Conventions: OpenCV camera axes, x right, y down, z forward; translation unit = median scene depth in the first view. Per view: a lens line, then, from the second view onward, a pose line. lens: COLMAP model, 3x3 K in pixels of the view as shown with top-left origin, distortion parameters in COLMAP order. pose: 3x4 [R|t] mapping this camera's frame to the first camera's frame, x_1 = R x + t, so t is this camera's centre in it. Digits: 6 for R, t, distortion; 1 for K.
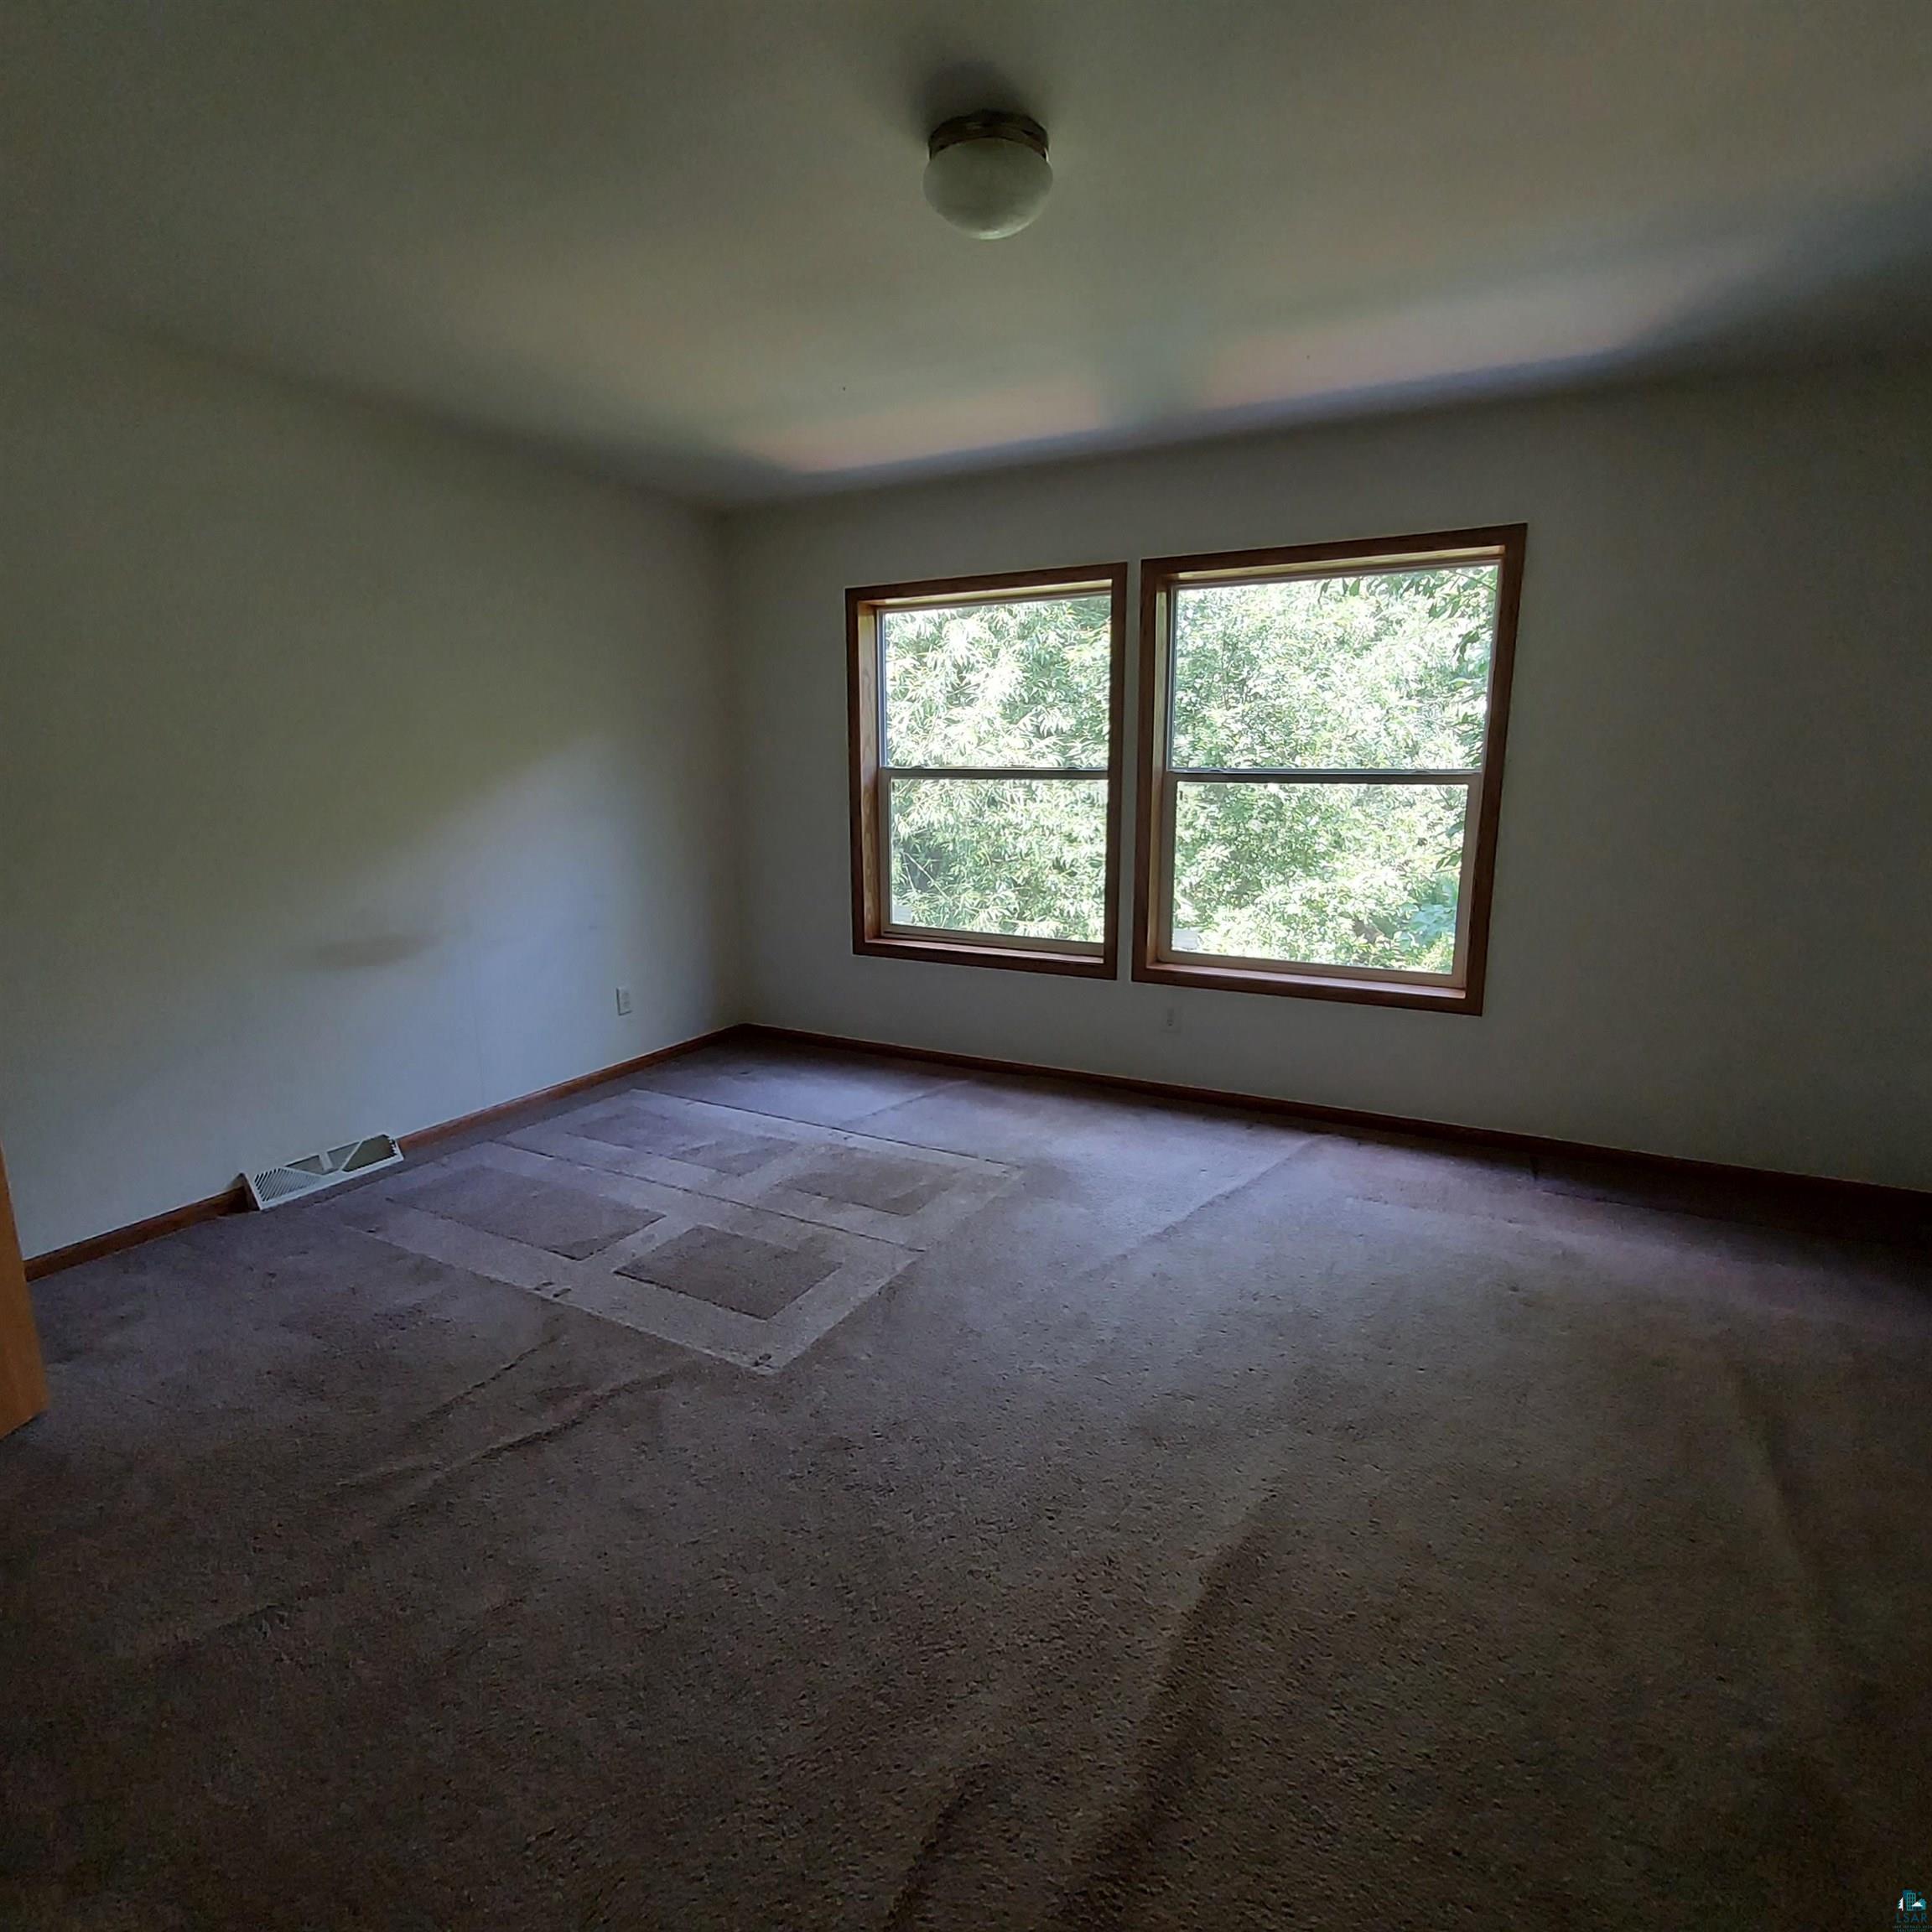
lens RADIAL K [[1019.9, 0, 983.2], [0, 1019.9, 966.5], [0, 0, 1]] dist [-0.018685, -0.002411]
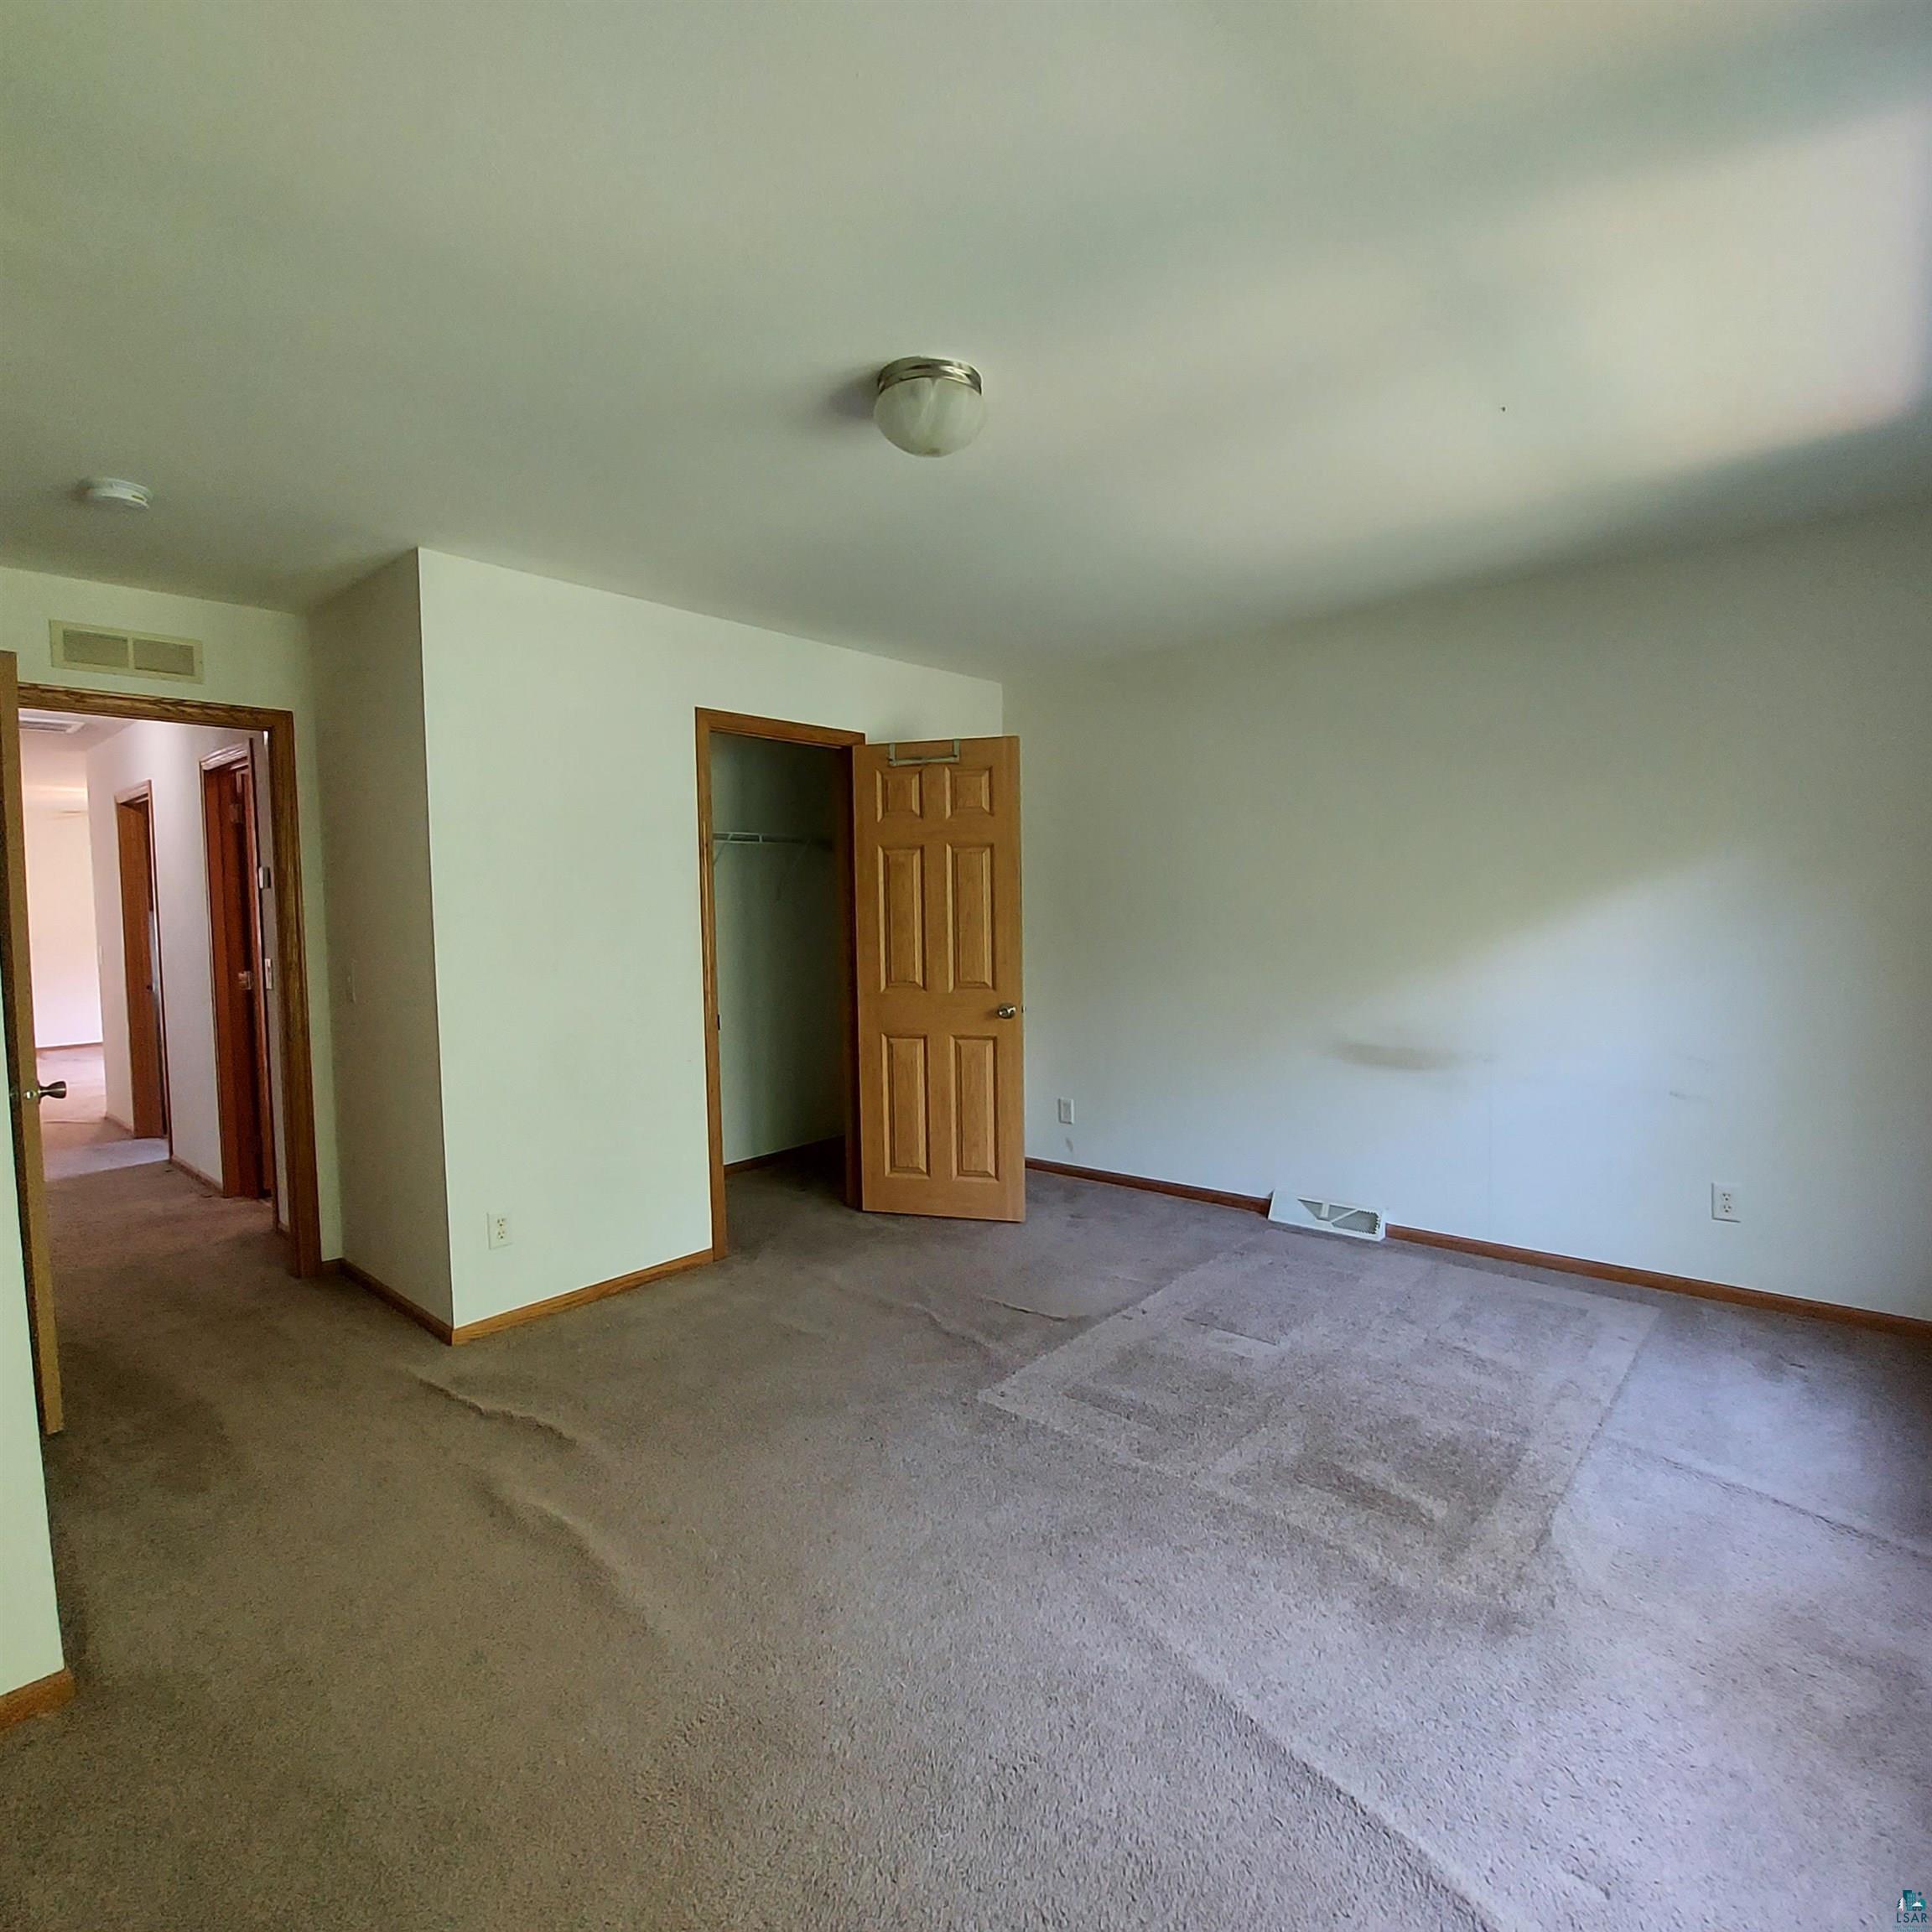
lens RADIAL K [[1019.9, 0, 974.9], [0, 1019.9, 964.3], [0, 0, 1]] dist [-0.018685, -0.002411]
pose [[-0.234605, 0.062474, -0.970081, 0.638428], [-0.171469, 0.979626, 0.104557, -0.159138], [0.956848, 0.190869, -0.219113, 0.790110]]
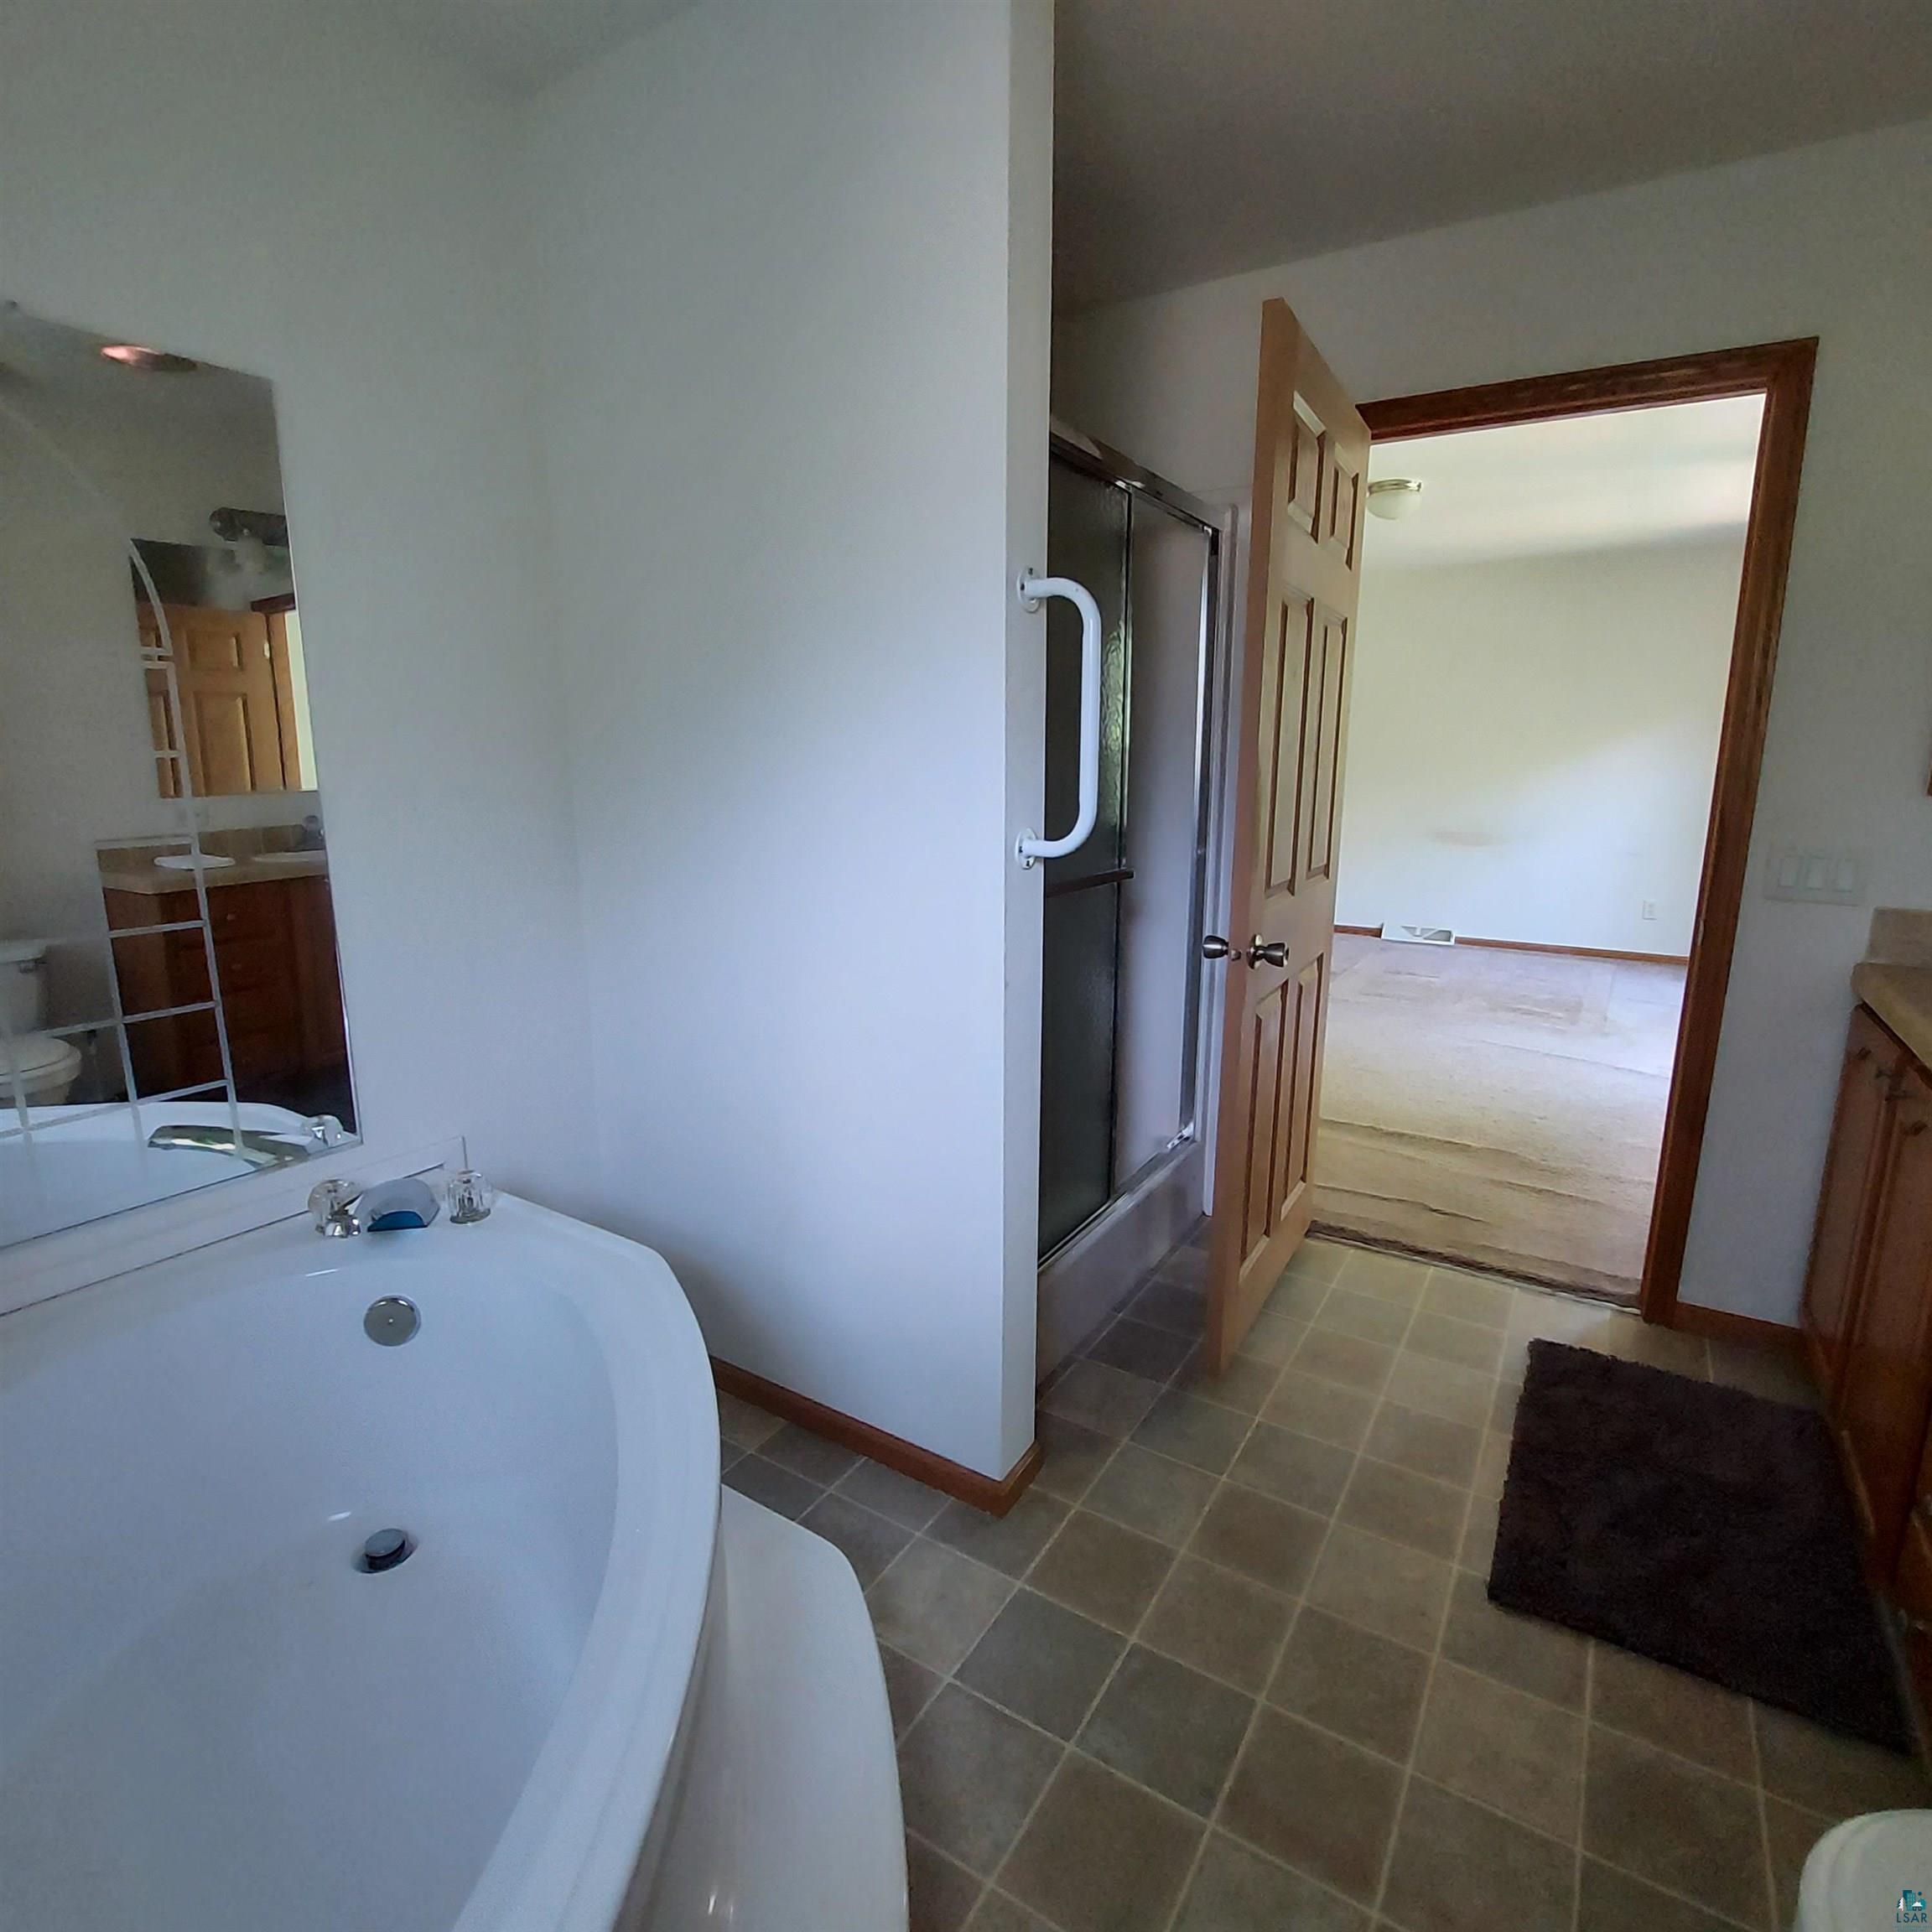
lens RADIAL K [[1019.9, 0, 981.6], [0, 1019.9, 961.4], [0, 0, 1]] dist [-0.018685, -0.002411]
pose [[-0.089608, 0.208379, -0.973935, 1.474041], [-0.194163, 0.955452, 0.222289, -0.039729], [0.976868, 0.209021, -0.045156, 0.219421]]
